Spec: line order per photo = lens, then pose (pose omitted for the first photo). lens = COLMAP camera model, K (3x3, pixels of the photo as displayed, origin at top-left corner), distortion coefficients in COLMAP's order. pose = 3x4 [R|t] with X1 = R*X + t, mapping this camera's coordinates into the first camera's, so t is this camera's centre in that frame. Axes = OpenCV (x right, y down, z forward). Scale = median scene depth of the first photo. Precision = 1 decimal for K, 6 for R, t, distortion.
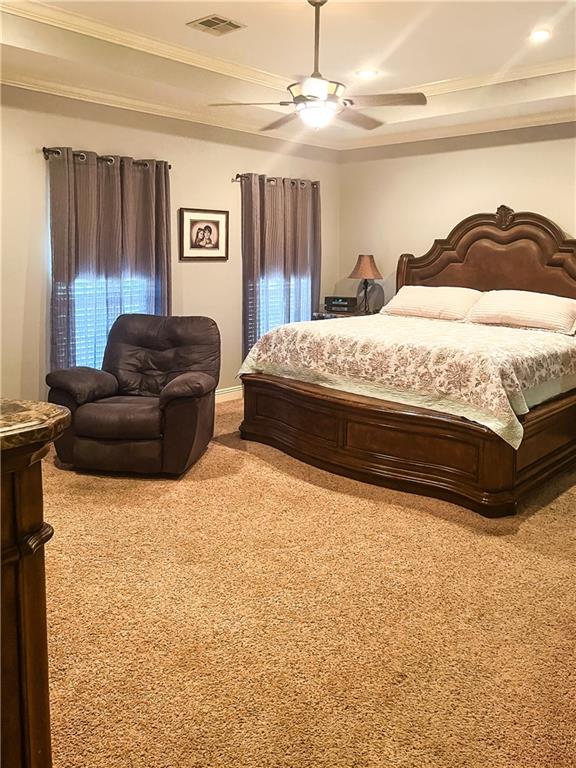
lens RADIAL K [[629.9, 0, 288.0], [0, 629.9, 384.0], [0, 0, 1]] dist [-0.000241, -0.000918]
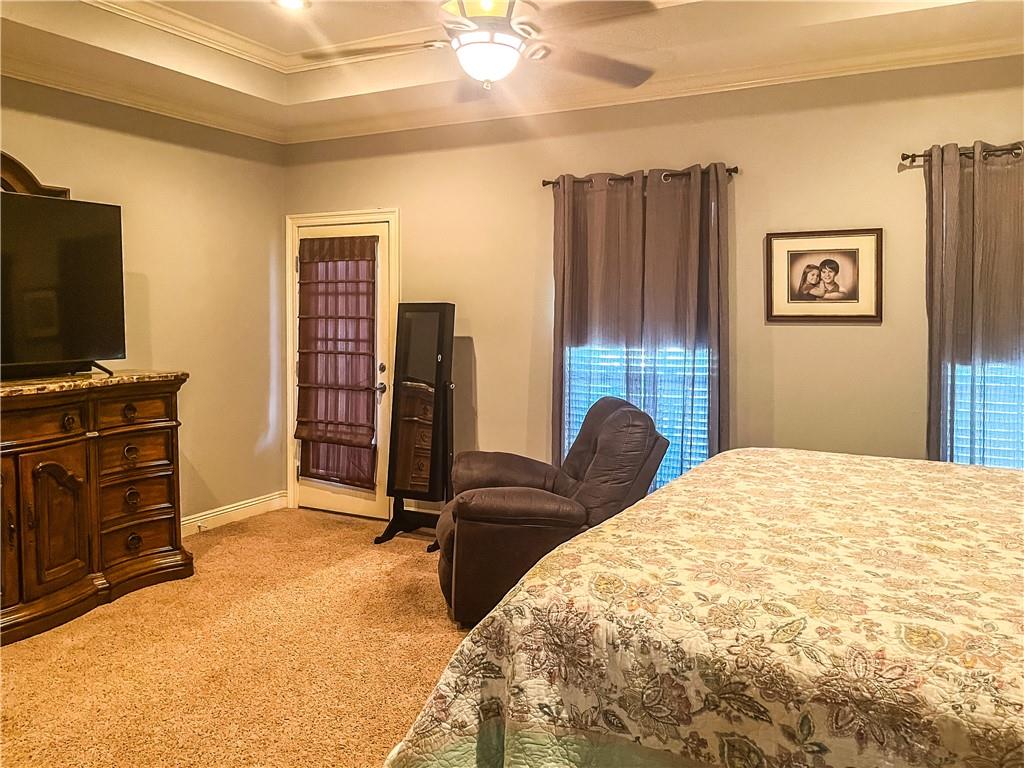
lens RADIAL K [[839.9, 0, 512.0], [0, 839.9, 384.0], [0, 0, 1]] dist [-0.000241, -0.000918]
pose [[0.264993, 0.073267, -0.961463, 0.628866], [-0.194651, 0.980646, 0.021081, -0.133485], [0.944399, 0.181563, 0.274126, 0.697097]]
